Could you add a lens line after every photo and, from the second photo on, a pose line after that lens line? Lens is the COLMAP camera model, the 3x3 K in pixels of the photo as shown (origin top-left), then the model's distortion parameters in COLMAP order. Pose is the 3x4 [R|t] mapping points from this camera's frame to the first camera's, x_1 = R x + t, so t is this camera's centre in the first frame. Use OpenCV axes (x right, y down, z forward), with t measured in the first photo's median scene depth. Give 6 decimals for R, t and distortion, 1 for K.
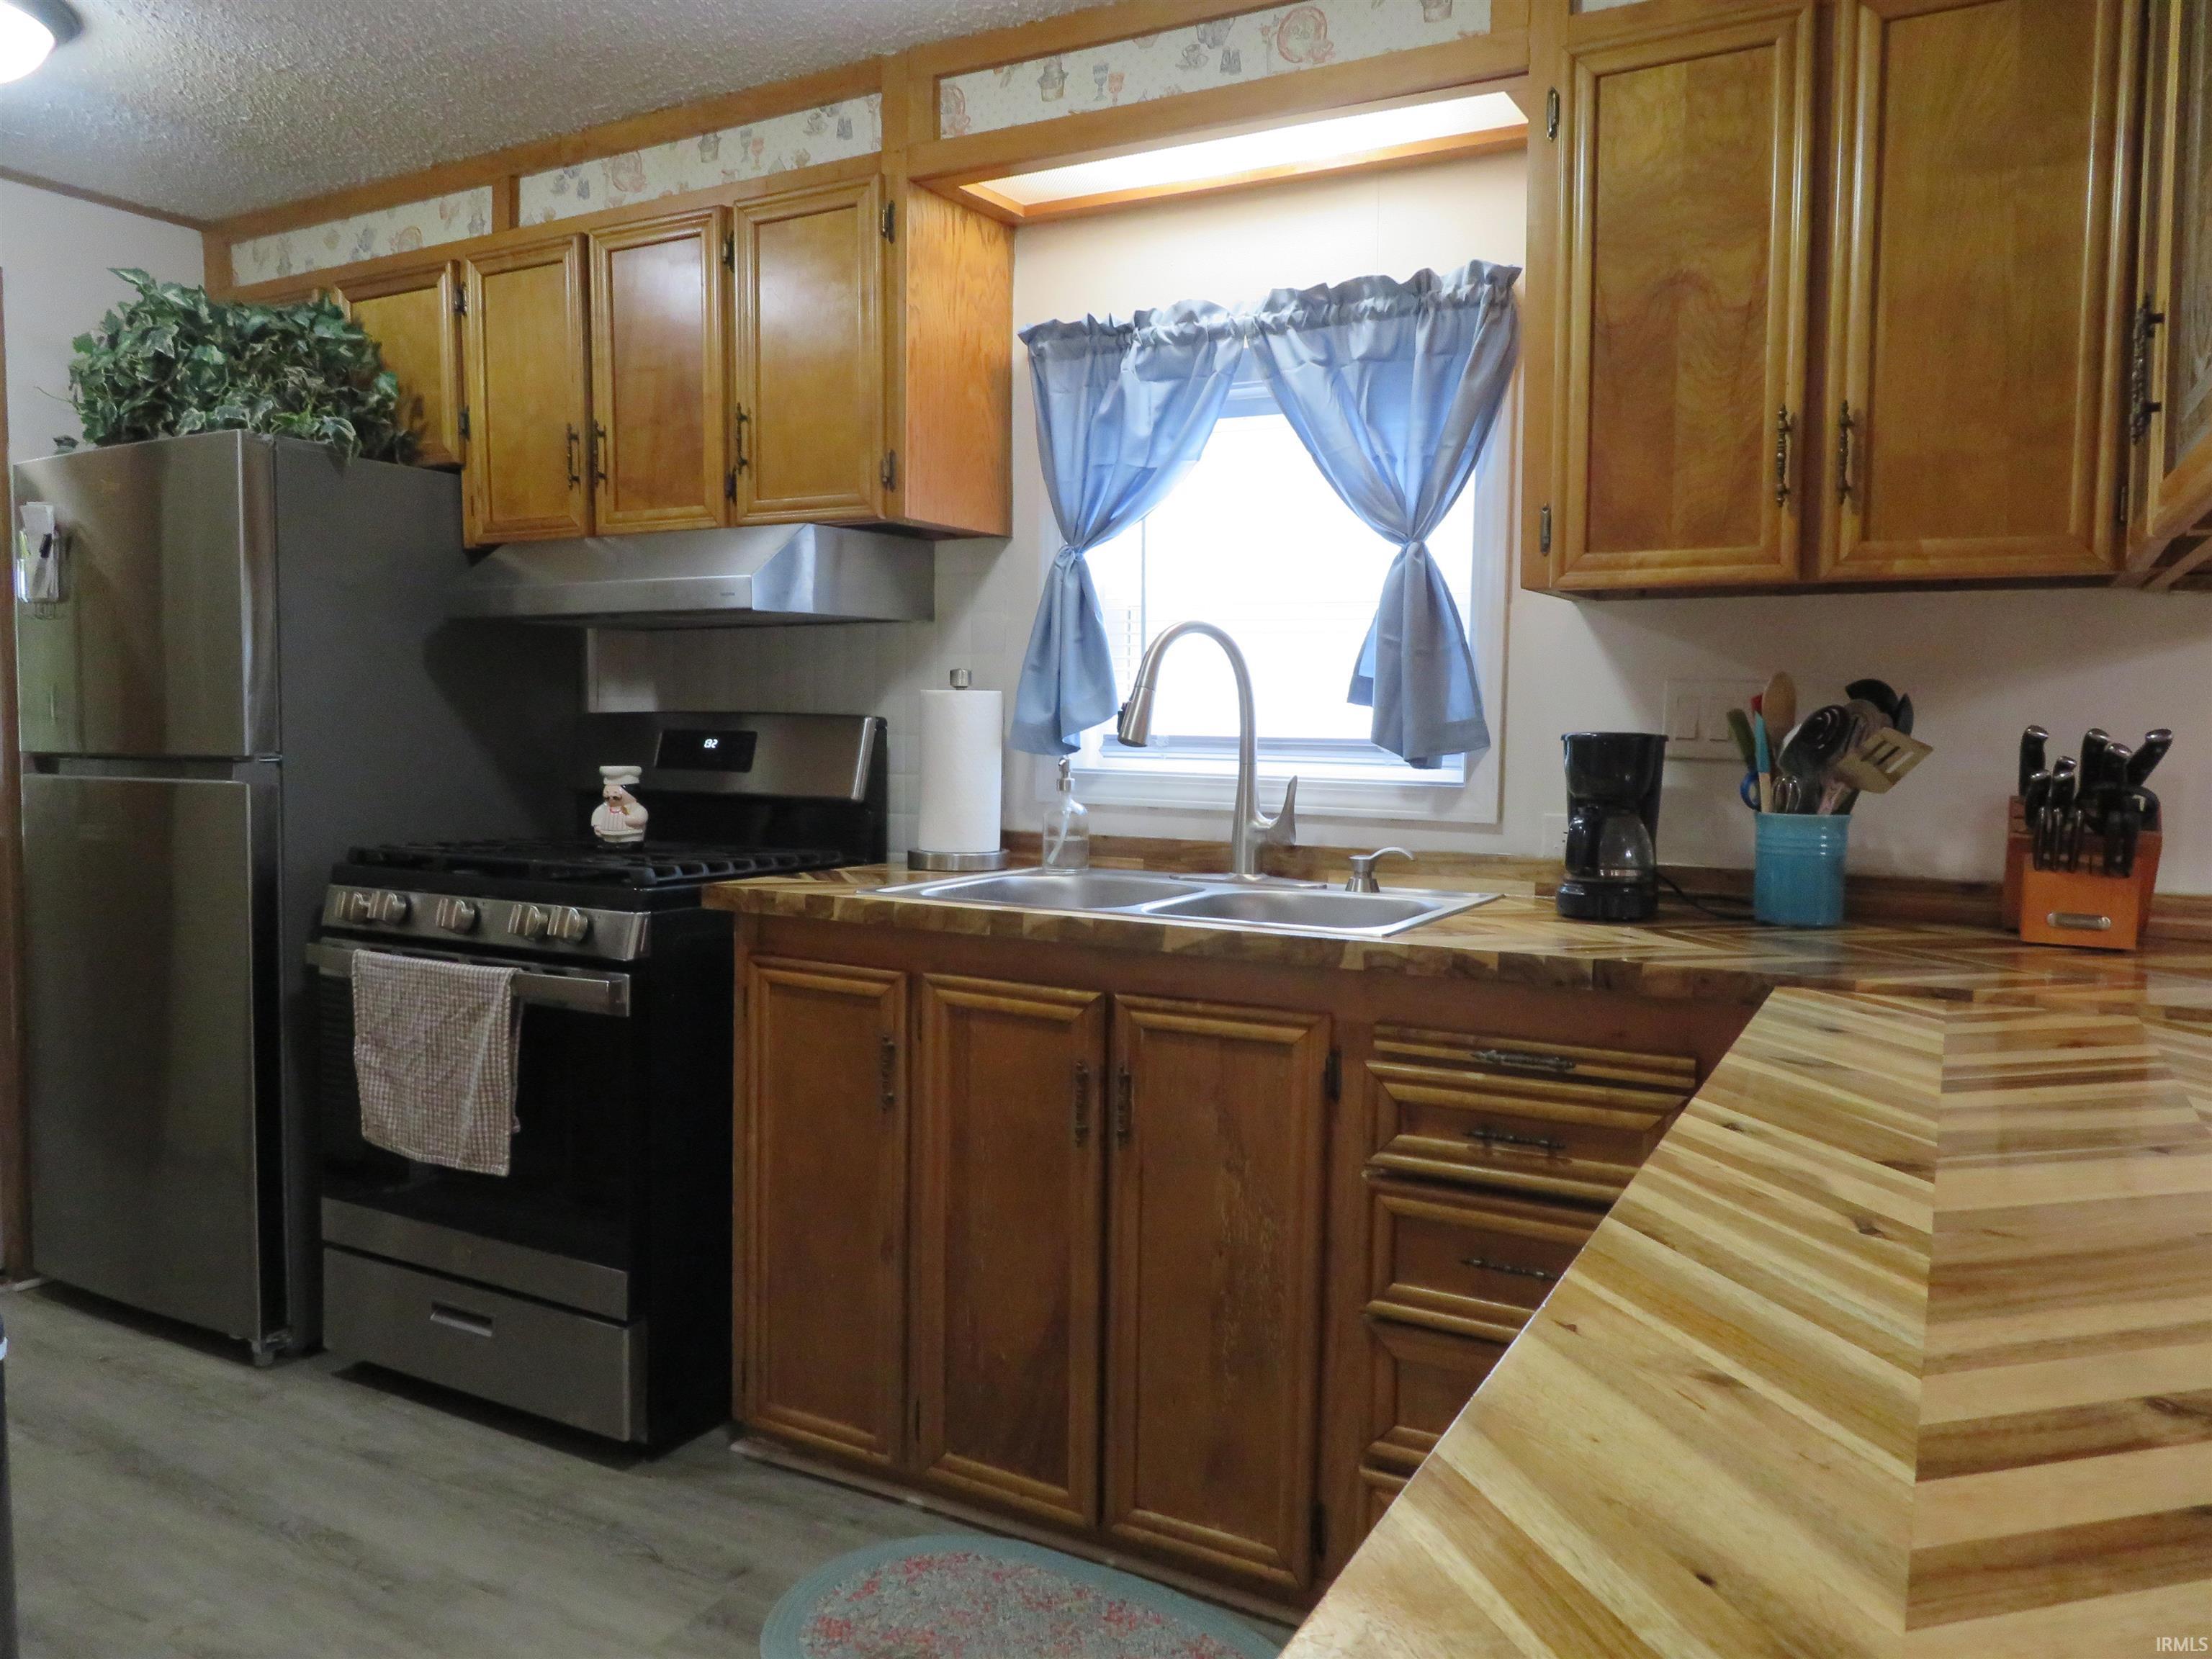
lens RADIAL K [[1593.2, 0, 1097.1], [0, 1593.2, 827.0], [0, 0, 1]] dist [-0.014798, 0.017646]
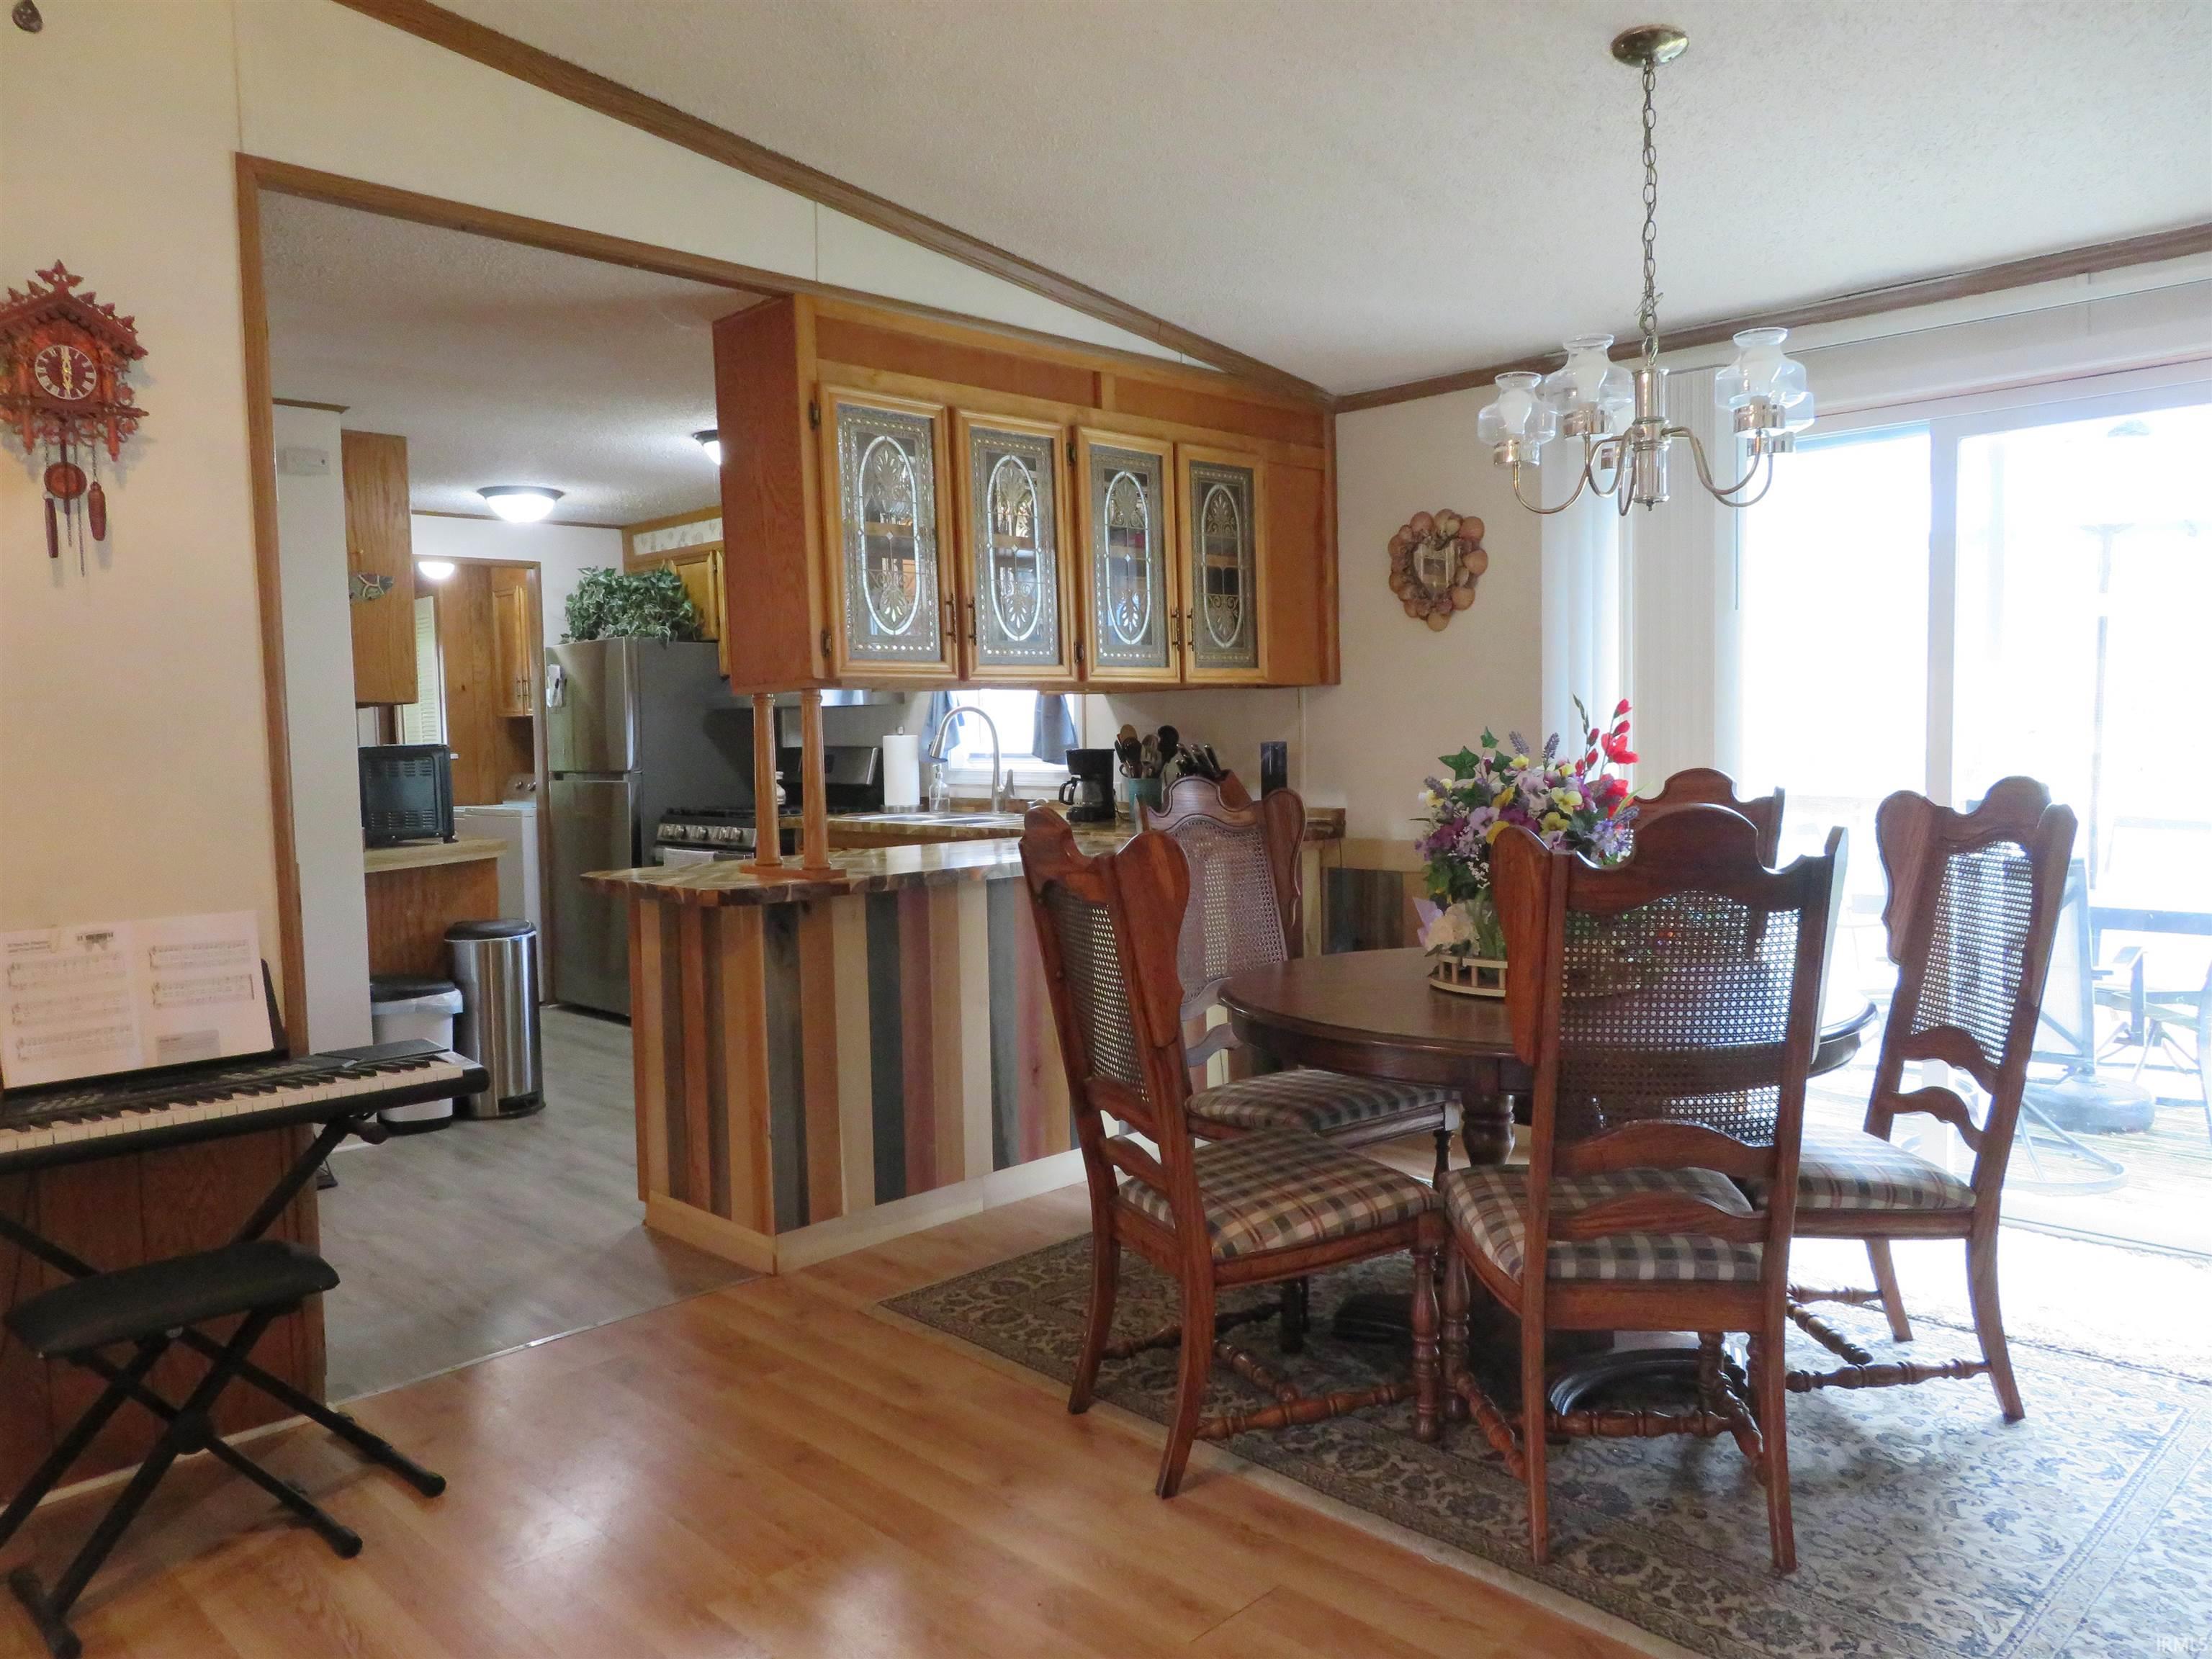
lens RADIAL K [[1593.2, 0, 1105.0], [0, 1593.2, 826.8], [0, 0, 1]] dist [-0.014798, 0.017646]
pose [[0.961930, -0.011363, -0.273059, 0.872666], [0.009460, 0.999921, -0.008286, 0.072027], [0.273132, 0.005388, 0.961962, -1.199279]]
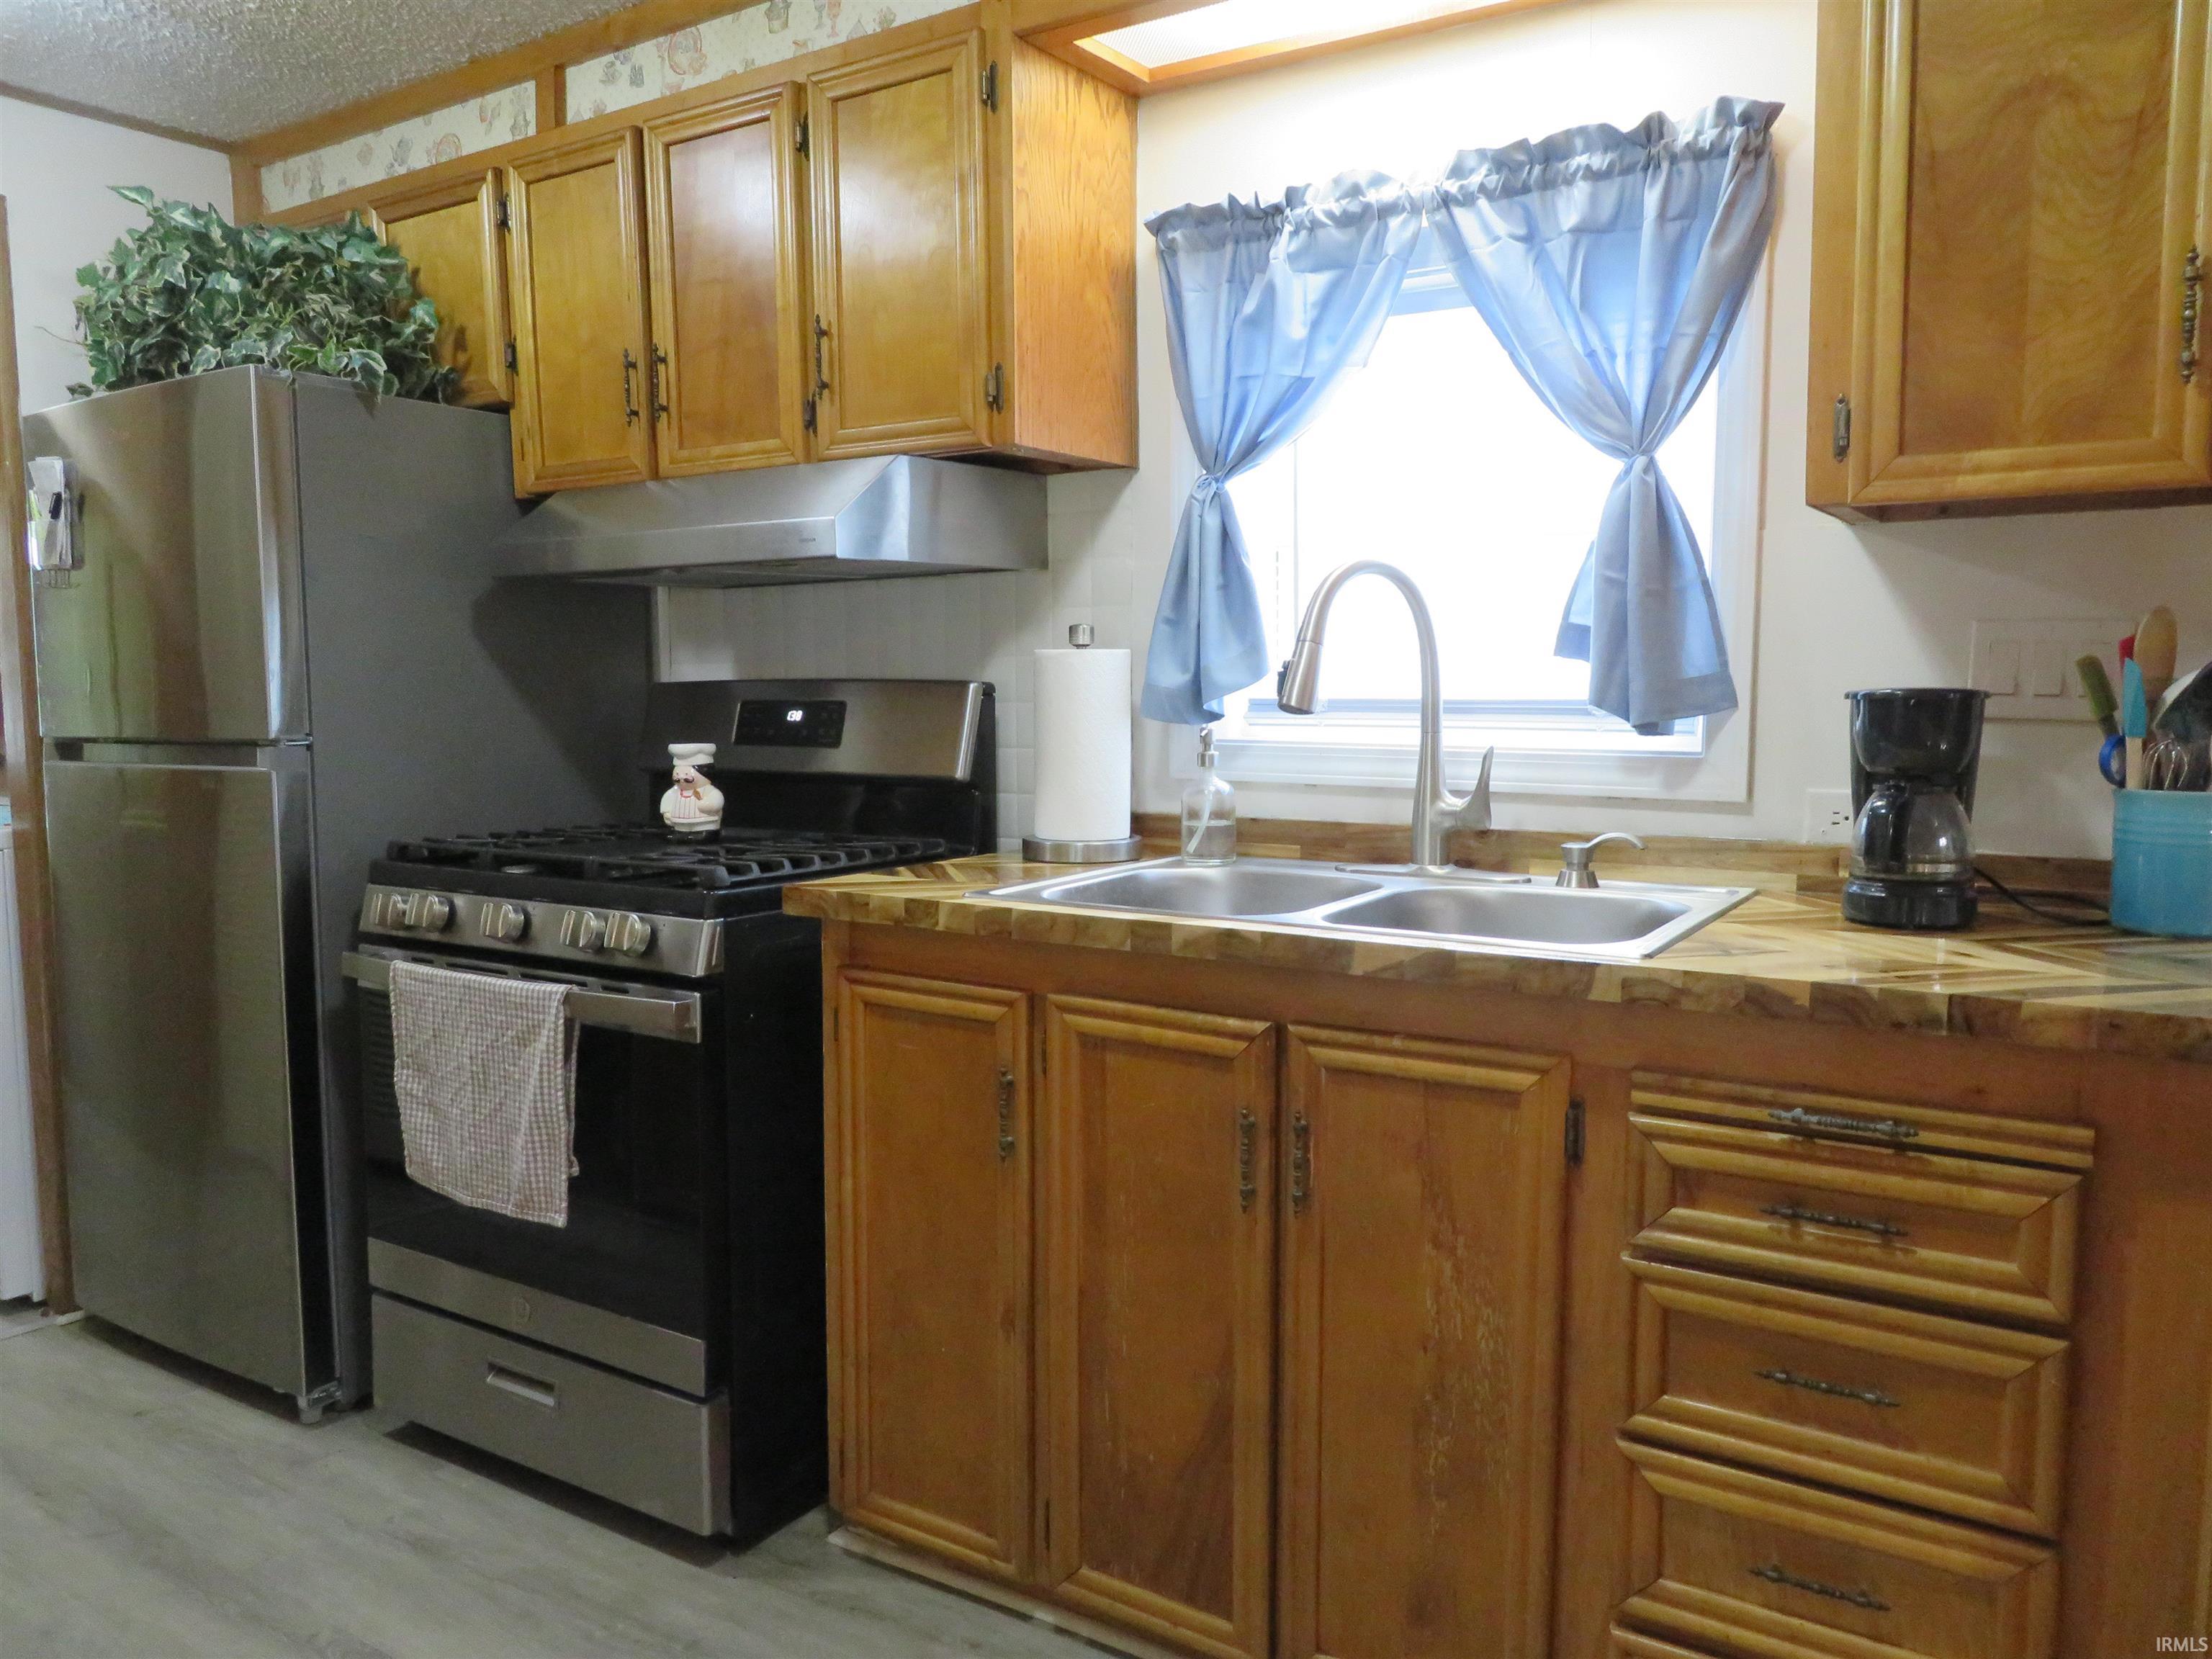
lens RADIAL K [[1593.2, 0, 1097.2], [0, 1593.2, 828.2], [0, 0, 1]] dist [-0.014798, 0.017646]
pose [[0.998063, -0.011335, -0.061163, -0.028043], [0.012984, 0.999561, 0.026632, -0.013651], [0.060834, -0.027375, 0.997772, 0.158688]]
